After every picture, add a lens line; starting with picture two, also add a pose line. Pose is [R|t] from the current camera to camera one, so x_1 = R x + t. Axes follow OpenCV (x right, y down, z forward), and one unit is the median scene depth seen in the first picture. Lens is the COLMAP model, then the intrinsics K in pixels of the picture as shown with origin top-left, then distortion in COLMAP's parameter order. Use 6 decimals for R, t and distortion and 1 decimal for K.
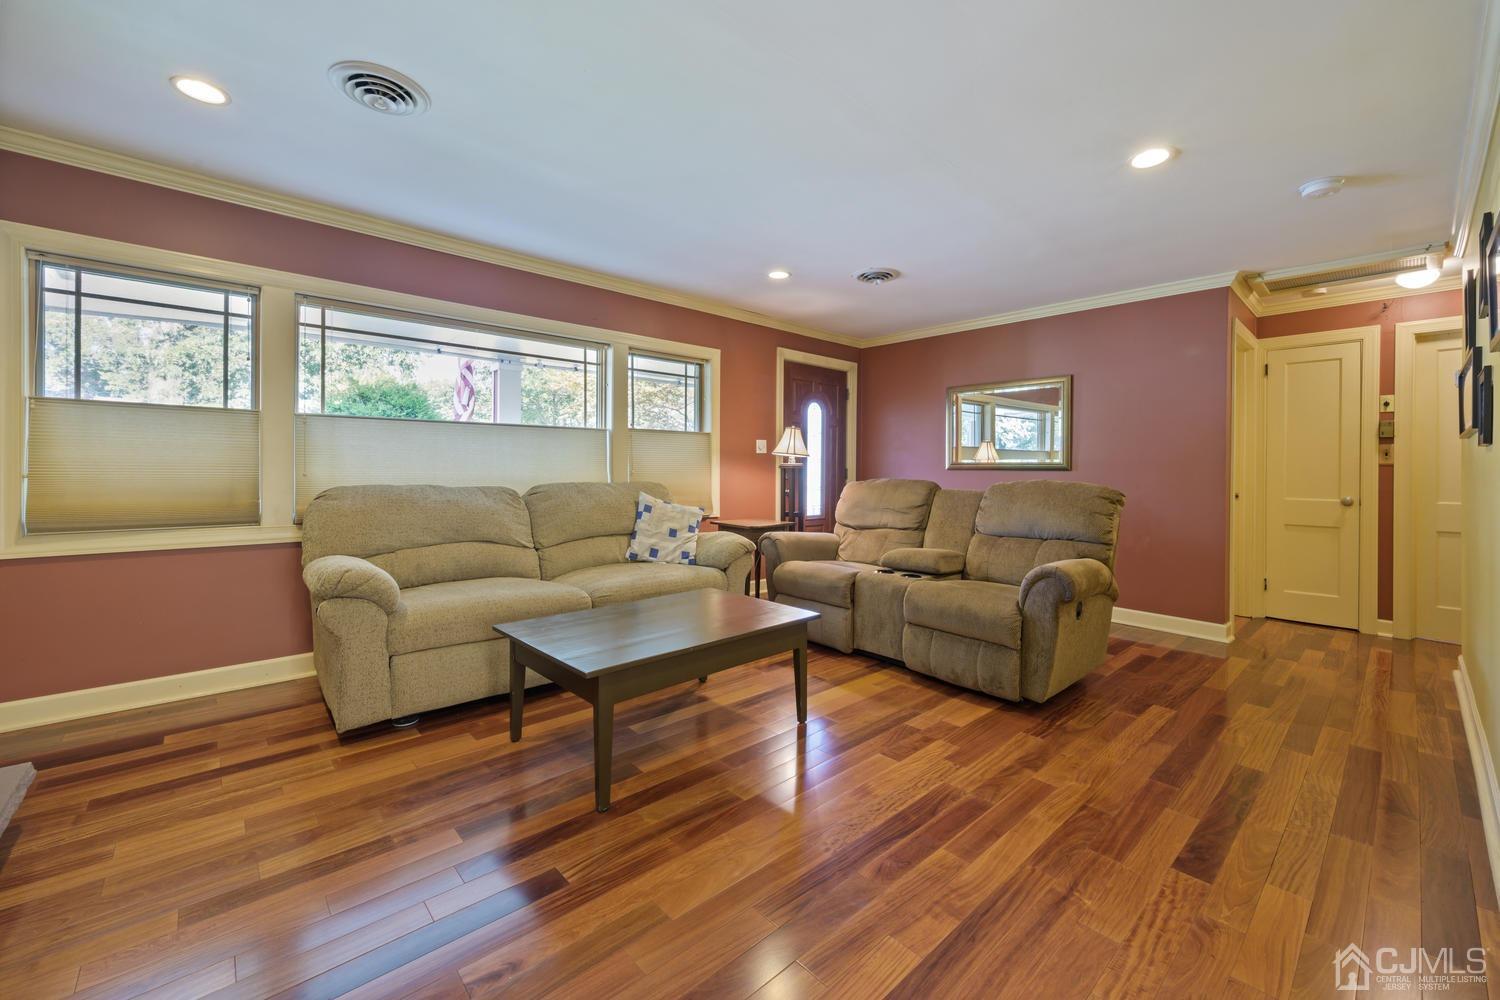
lens RADIAL K [[592.1, 0, 734.7], [0, 592.1, 474.7], [0, 0, 1]] dist [-0.007255, 0.001297]
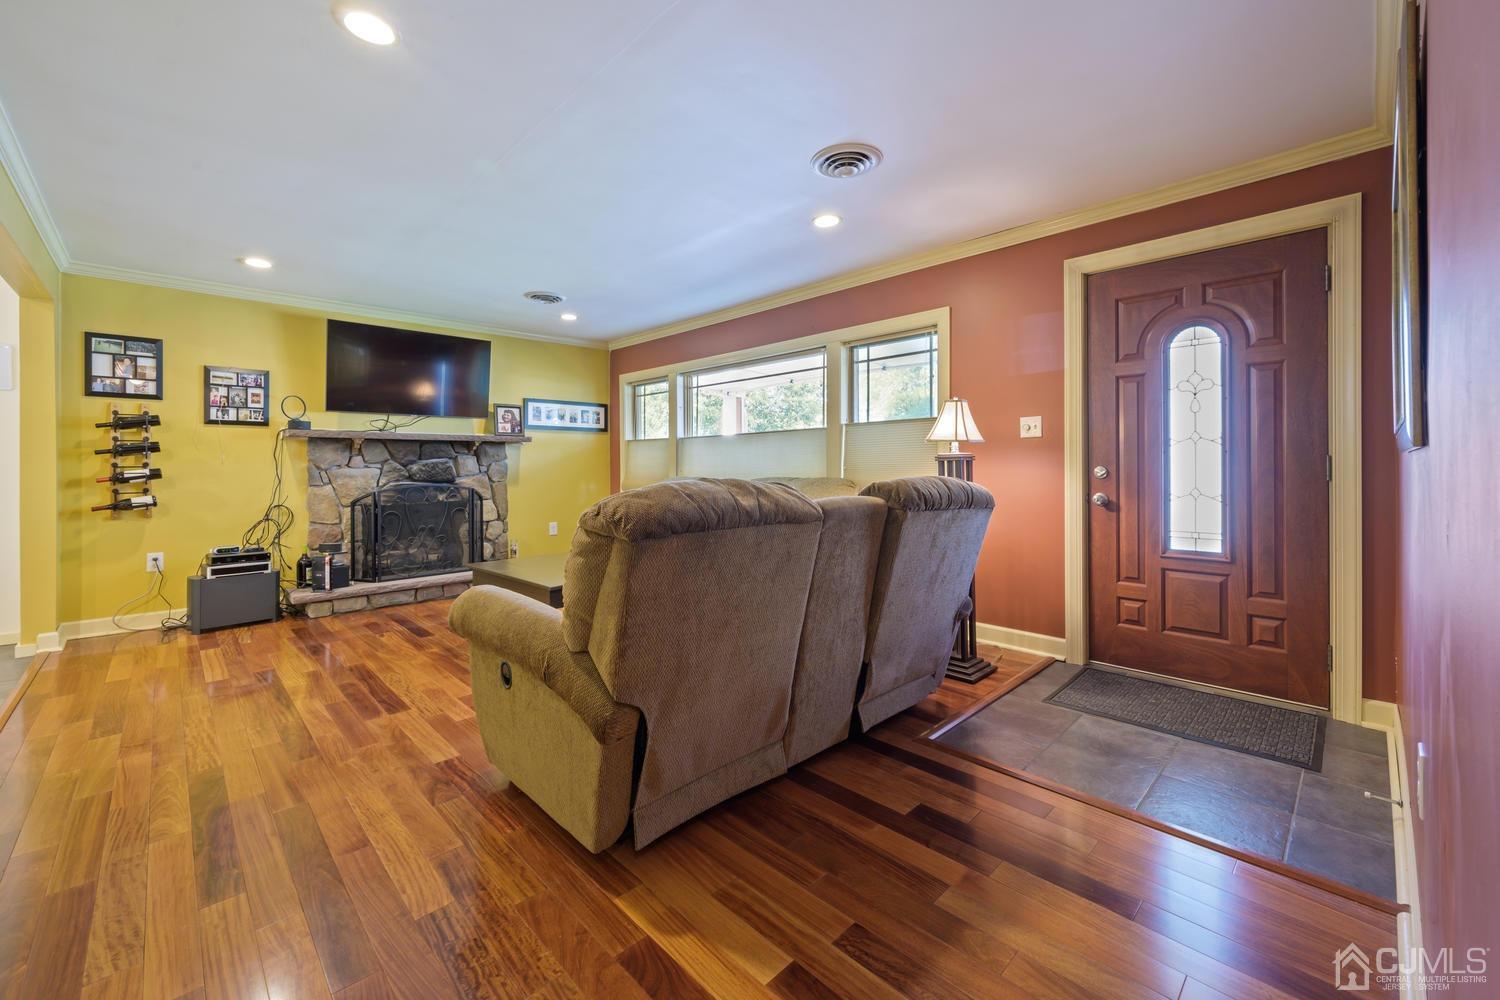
lens RADIAL K [[592.1, 0, 753.6], [0, 592.1, 463.4], [0, 0, 1]] dist [-0.007255, 0.001297]
pose [[0.071841, -0.013951, -0.997319, 1.143648], [-0.000004, 0.999902, -0.013987, 0.003836], [0.997416, 0.001009, 0.071834, 1.112428]]
